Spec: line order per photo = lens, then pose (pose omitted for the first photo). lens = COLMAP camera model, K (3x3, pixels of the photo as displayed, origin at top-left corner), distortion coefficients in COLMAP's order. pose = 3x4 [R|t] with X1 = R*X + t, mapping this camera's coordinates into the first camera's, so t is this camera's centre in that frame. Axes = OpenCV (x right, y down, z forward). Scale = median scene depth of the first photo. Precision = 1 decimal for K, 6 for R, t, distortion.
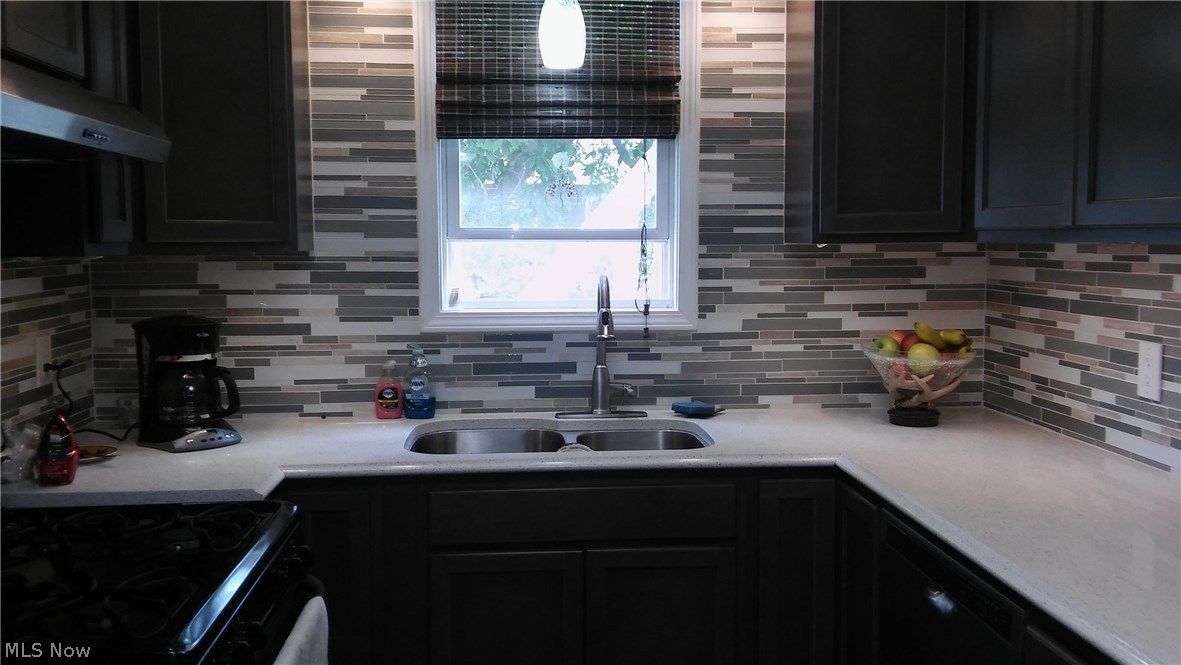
lens RADIAL K [[1050.0, 0, 594.2], [0, 1050.0, 318.8], [0, 0, 1]] dist [0.114786, -0.214102]
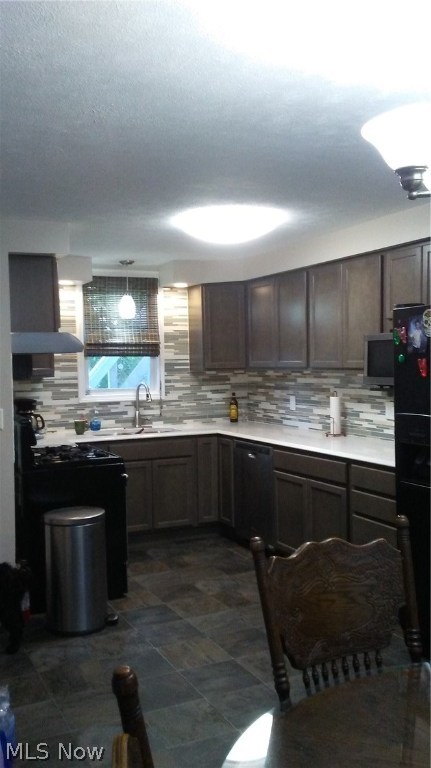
lens RADIAL K [[674.9, 0, 215.5], [0, 674.9, 384.0], [0, 0, 1]] dist [0.011826, 0.001345]
pose [[0.931070, -0.026357, 0.363887, -0.496329], [0.041482, 0.998567, -0.033810, 0.039558], [-0.362475, 0.046574, 0.930829, -0.931930]]
